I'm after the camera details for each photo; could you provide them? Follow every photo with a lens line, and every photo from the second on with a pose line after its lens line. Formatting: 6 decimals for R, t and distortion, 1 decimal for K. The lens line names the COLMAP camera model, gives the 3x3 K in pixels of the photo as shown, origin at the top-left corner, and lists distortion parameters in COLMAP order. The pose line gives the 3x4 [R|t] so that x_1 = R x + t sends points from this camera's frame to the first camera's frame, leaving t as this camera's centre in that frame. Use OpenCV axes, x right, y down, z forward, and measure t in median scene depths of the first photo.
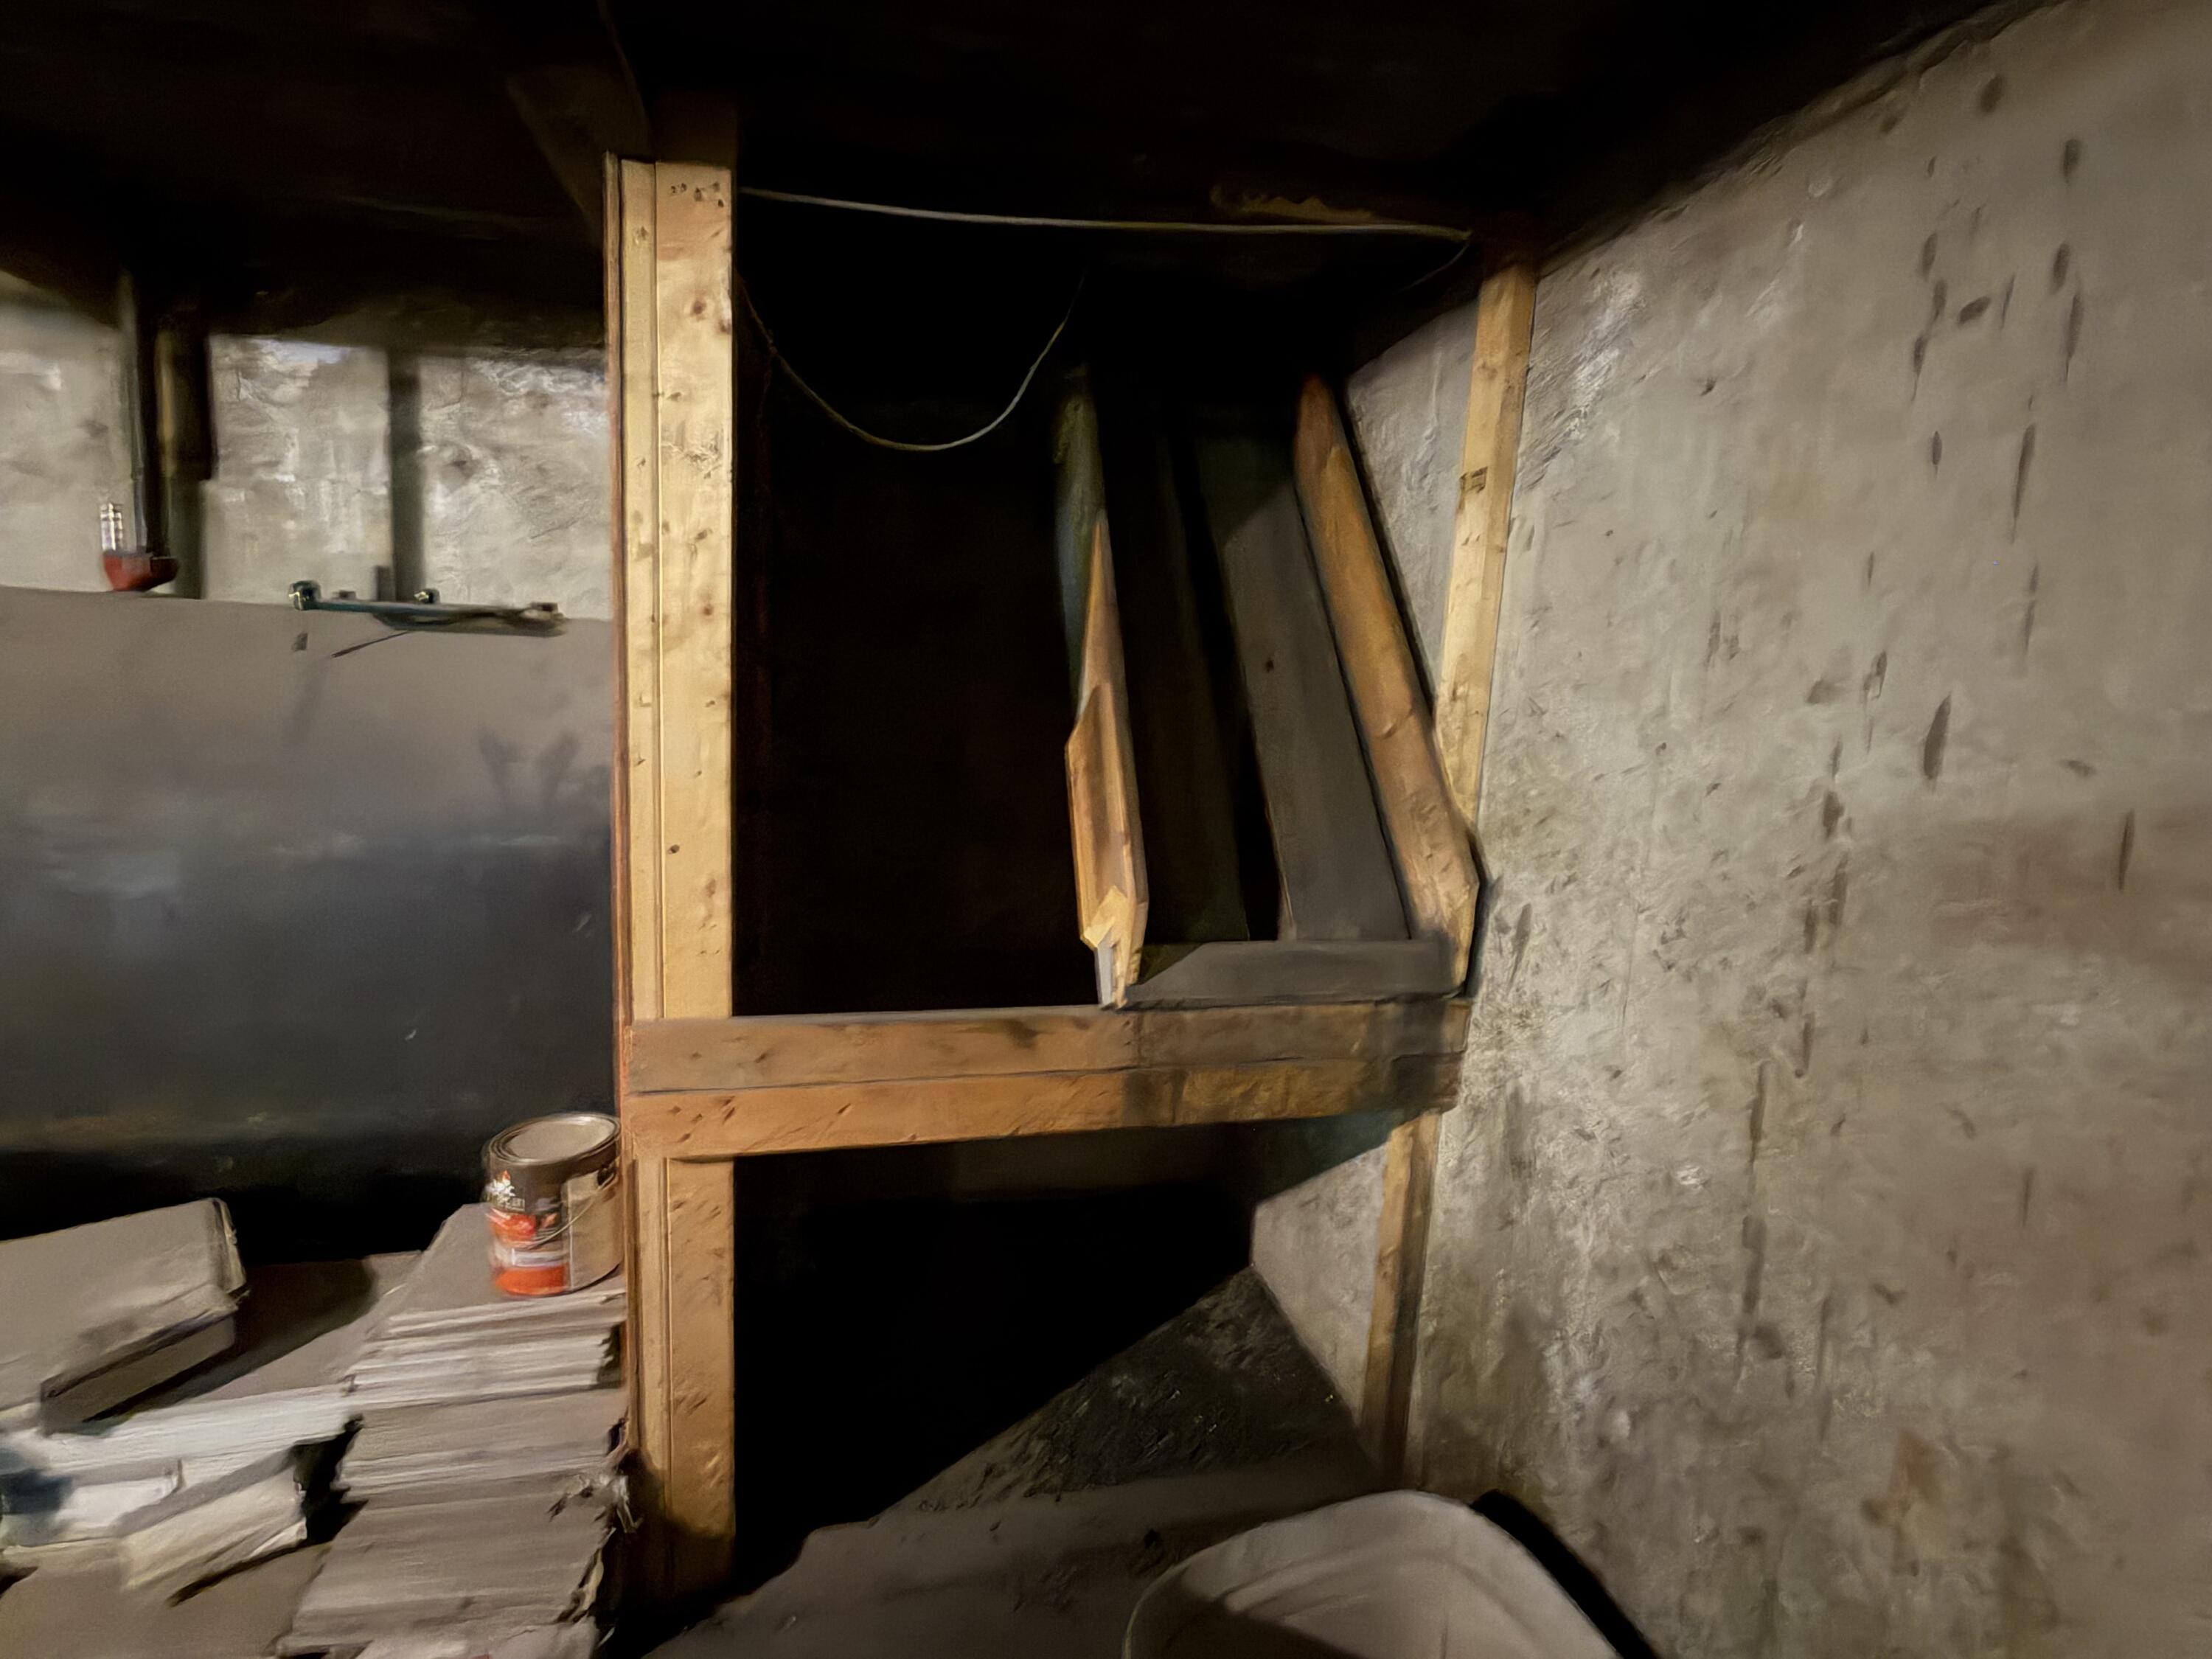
lens RADIAL K [[981.4, 0, 1106.0], [0, 981.4, 829.5], [0, 0, 1]] dist [-0.001238, 0.000197]
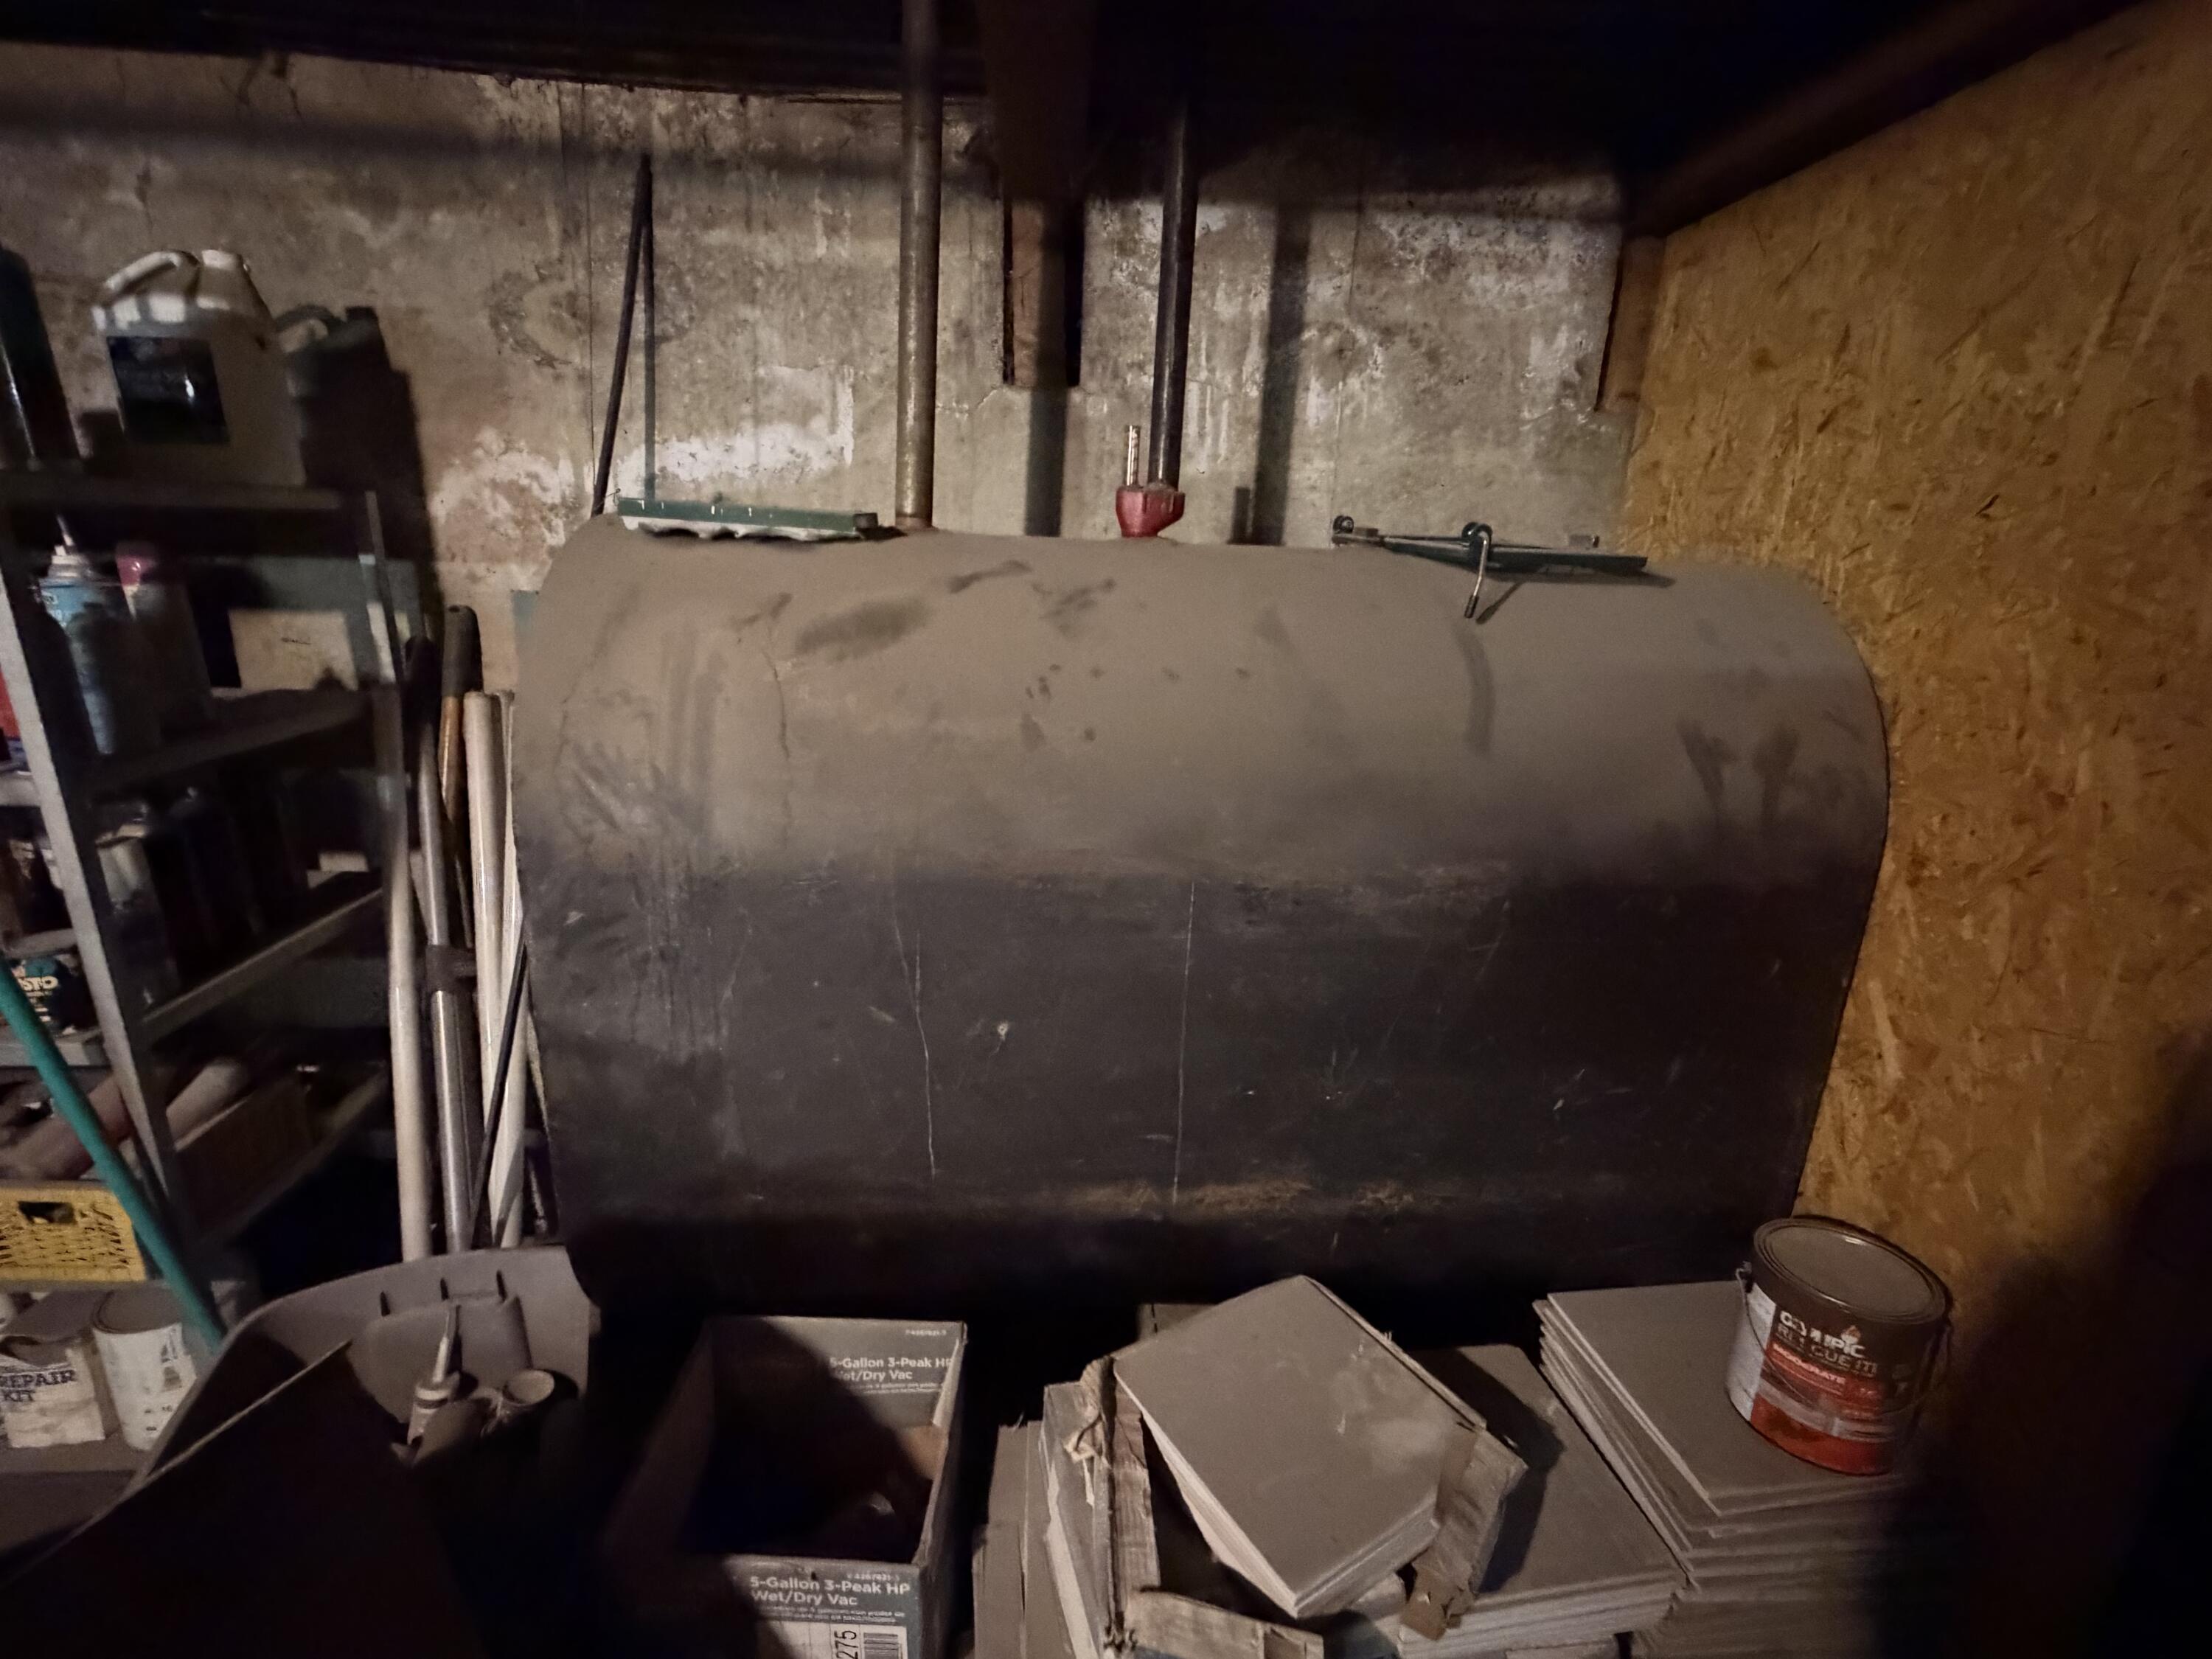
lens RADIAL K [[981.4, 0, 1106.0], [0, 981.4, 829.5], [0, 0, 1]] dist [-0.001238, 0.000197]
pose [[0.986777, 0.025811, -0.160014, -0.715172], [-0.007196, 0.993242, 0.115840, -0.077315], [0.161922, -0.113157, 0.980294, 0.138466]]
